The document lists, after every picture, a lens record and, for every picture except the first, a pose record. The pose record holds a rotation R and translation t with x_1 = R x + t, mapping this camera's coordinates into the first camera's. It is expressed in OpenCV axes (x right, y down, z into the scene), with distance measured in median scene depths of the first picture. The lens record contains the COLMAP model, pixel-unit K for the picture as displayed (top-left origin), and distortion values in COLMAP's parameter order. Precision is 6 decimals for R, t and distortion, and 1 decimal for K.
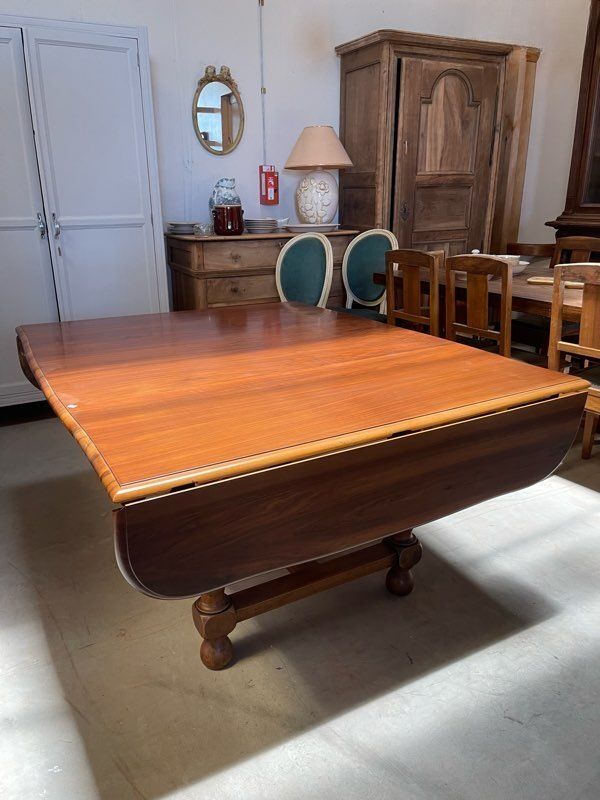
lens RADIAL K [[608.6, 0, 295.5], [0, 608.6, 405.8], [0, 0, 1]] dist [0.071581, -0.101645]
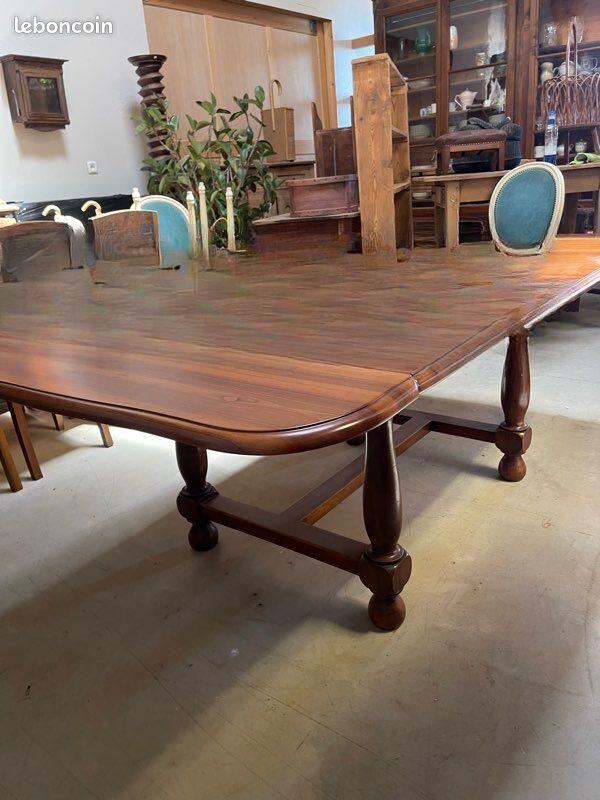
lens RADIAL K [[608.6, 0, 302.0], [0, 608.6, 397.7], [0, 0, 1]] dist [0.071581, -0.101645]
pose [[-0.409296, -0.261500, 0.874125, -0.511937], [0.378896, 0.822819, 0.423564, -0.206082], [-0.830008, 0.504566, -0.237695, 0.797542]]
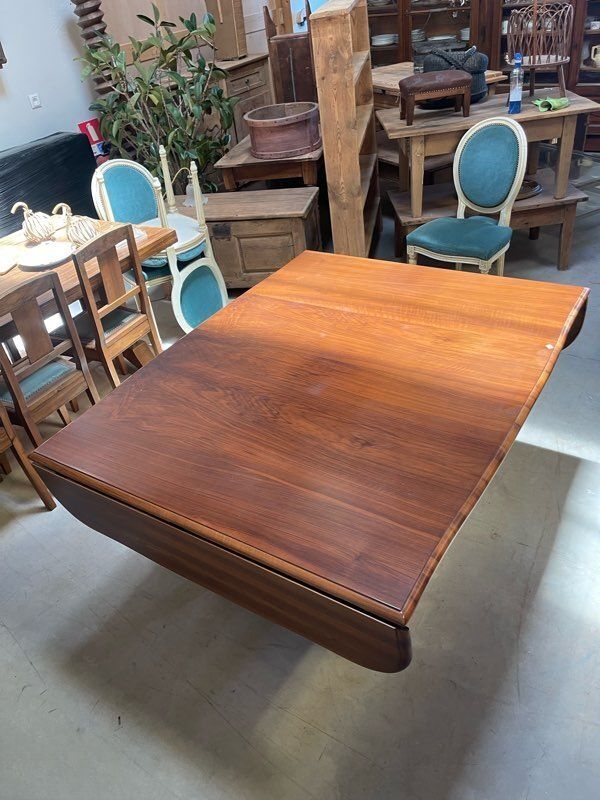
lens RADIAL K [[608.6, 0, 292.1], [0, 608.6, 406.9], [0, 0, 1]] dist [0.071581, -0.101645]
pose [[-0.467429, -0.460518, 0.754609, -0.500409], [0.409037, 0.644066, 0.646427, -0.430682], [-0.783709, 0.610821, -0.112686, 0.711893]]
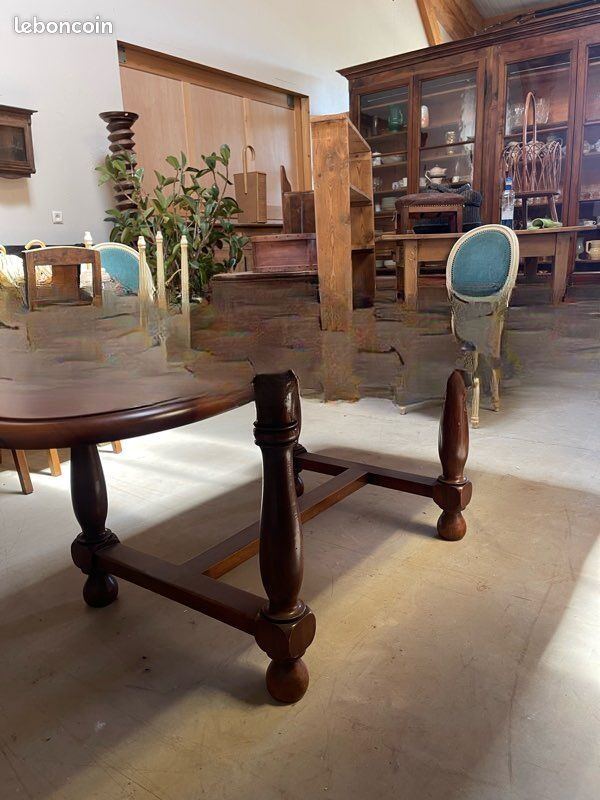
lens RADIAL K [[608.6, 0, 300.0], [0, 608.6, 404.8], [0, 0, 1]] dist [0.071581, -0.101645]
pose [[-0.424596, -0.186278, 0.886013, -0.501419], [0.338501, 0.874975, 0.346174, -0.148917], [-0.839724, 0.446900, -0.308455, 0.753957]]
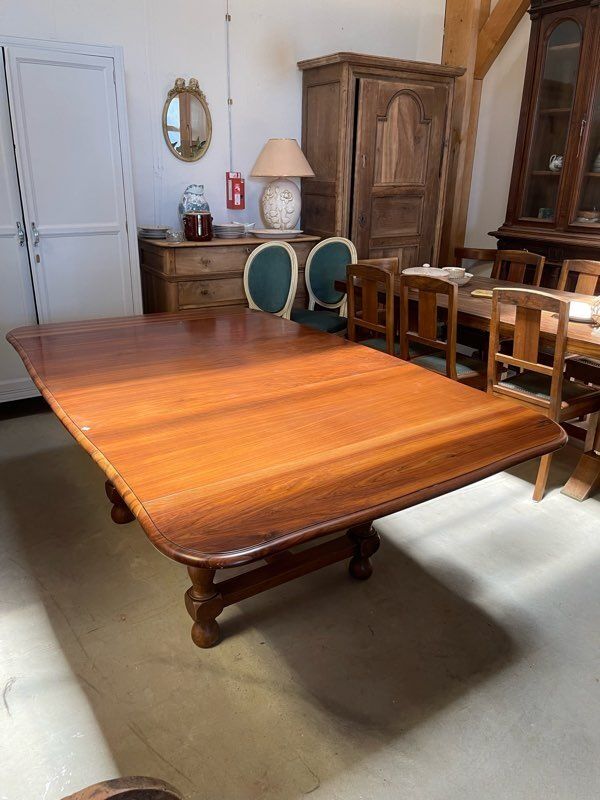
lens RADIAL K [[608.6, 0, 306.9], [0, 608.6, 395.7], [0, 0, 1]] dist [0.071581, -0.101645]
pose [[0.995711, -0.002665, 0.092479, -0.024857], [0.000847, 0.999806, 0.019687, -0.036331], [-0.092514, -0.019524, 0.995520, -0.088406]]
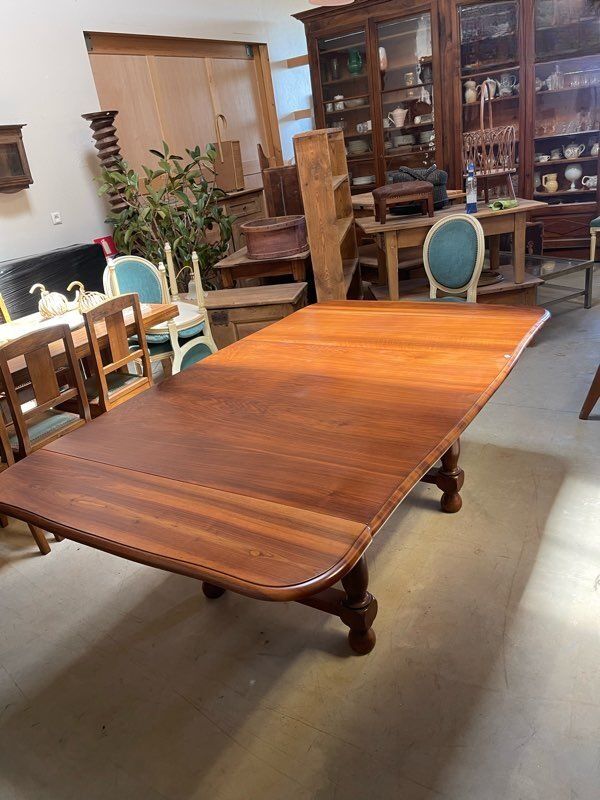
lens RADIAL K [[608.6, 0, 303.3], [0, 608.6, 396.9], [0, 0, 1]] dist [0.071581, -0.101645]
pose [[-0.487729, -0.261232, 0.832994, -0.600839], [0.413065, 0.771554, 0.483820, -0.366239], [-0.769089, 0.580053, -0.268403, 0.787168]]
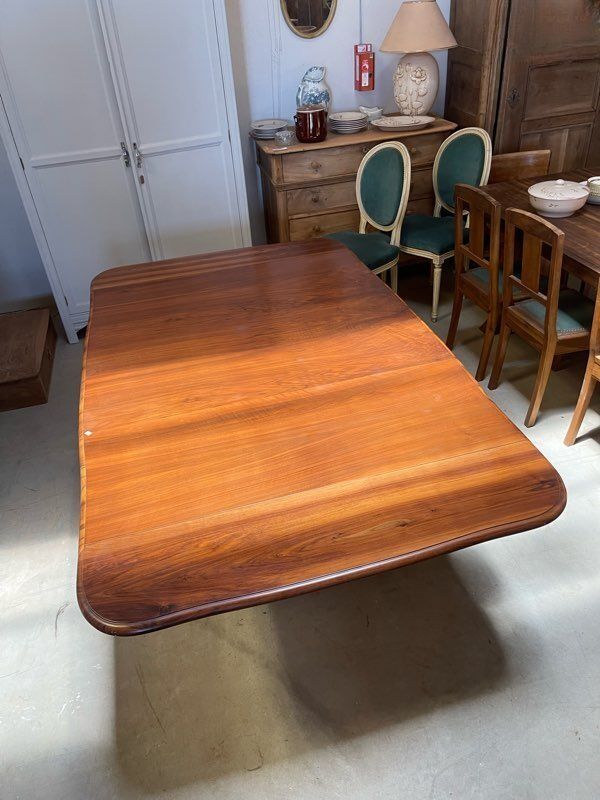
lens RADIAL K [[608.6, 0, 297.3], [0, 608.6, 405.9], [0, 0, 1]] dist [0.071581, -0.101645]
pose [[0.970170, 0.091199, -0.224618, 0.146653], [-0.020969, 0.954637, 0.297032, -0.191521], [0.241517, -0.283462, 0.928073, -0.035513]]
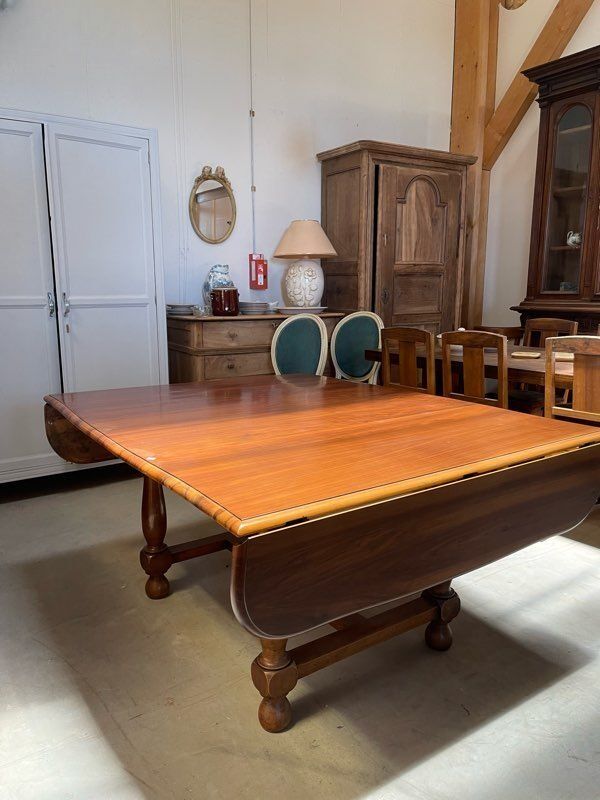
lens RADIAL K [[608.6, 0, 304.6], [0, 608.6, 398.7], [0, 0, 1]] dist [0.071581, -0.101645]
pose [[0.995309, -0.008459, 0.096381, -0.087245], [0.023006, 0.988292, -0.150833, 0.026603], [-0.093977, 0.152343, 0.983850, -0.025416]]
